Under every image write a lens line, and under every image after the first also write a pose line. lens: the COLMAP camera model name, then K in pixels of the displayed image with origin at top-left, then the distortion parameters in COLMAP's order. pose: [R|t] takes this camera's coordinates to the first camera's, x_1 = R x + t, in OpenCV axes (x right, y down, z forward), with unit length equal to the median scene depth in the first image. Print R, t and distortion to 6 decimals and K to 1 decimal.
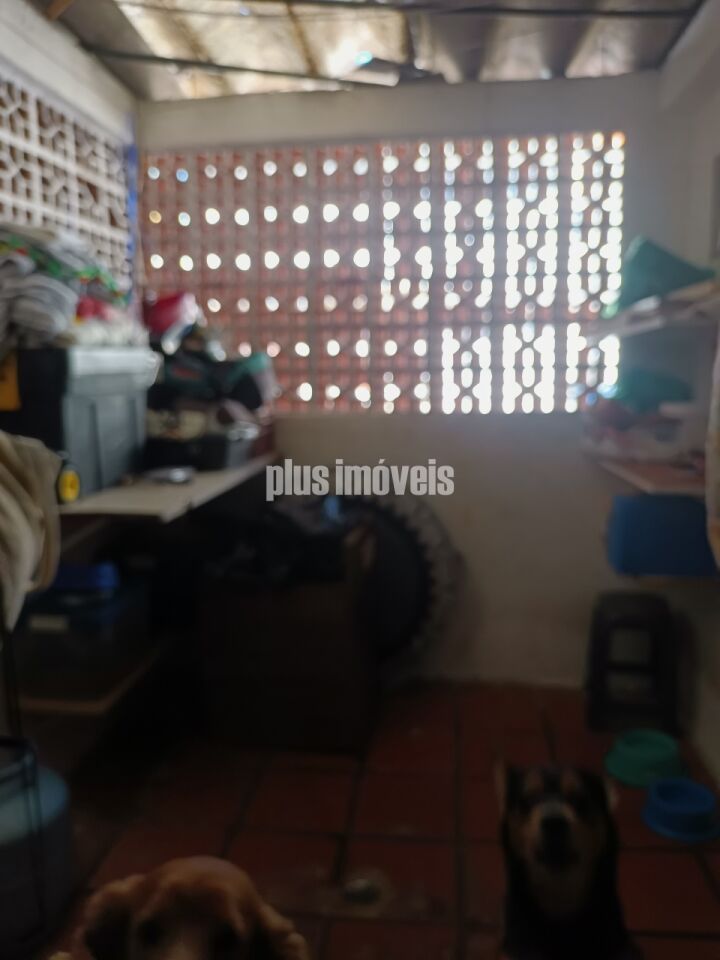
lens RADIAL K [[719.4, 0, 357.4], [0, 719.4, 479.7], [0, 0, 1]] dist [0.007238, -0.011396]
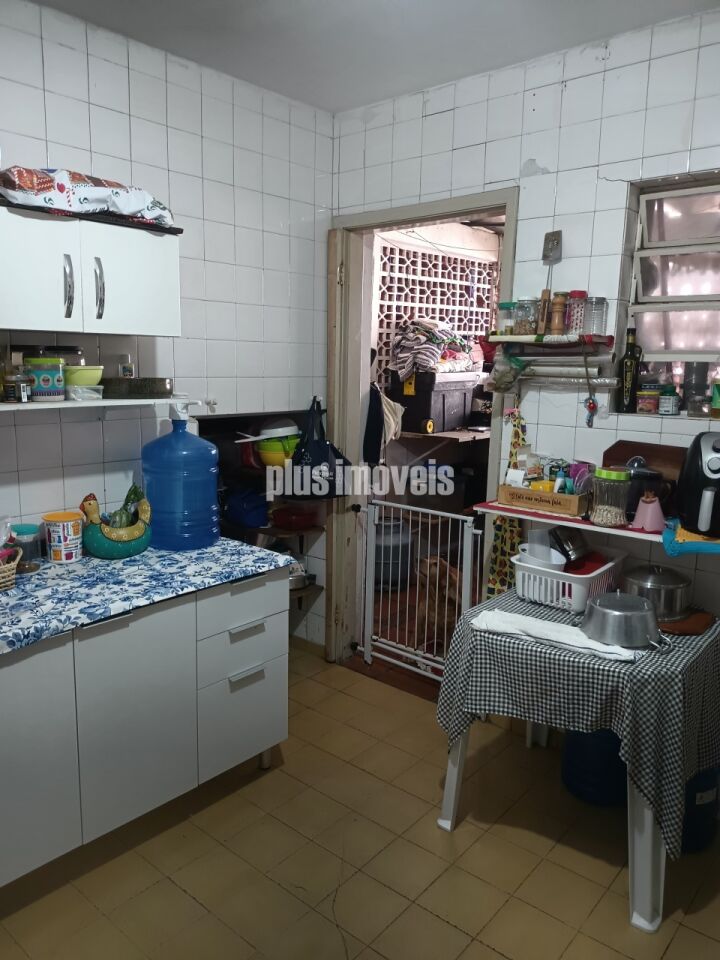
lens RADIAL K [[719.4, 0, 360.5], [0, 719.4, 478.2], [0, 0, 1]] dist [0.007238, -0.011396]
pose [[0.828790, 0.083291, -0.553326, 0.689422], [-0.089707, 0.995847, 0.015537, 0.145295], [0.552323, 0.036760, 0.832820, -1.046928]]
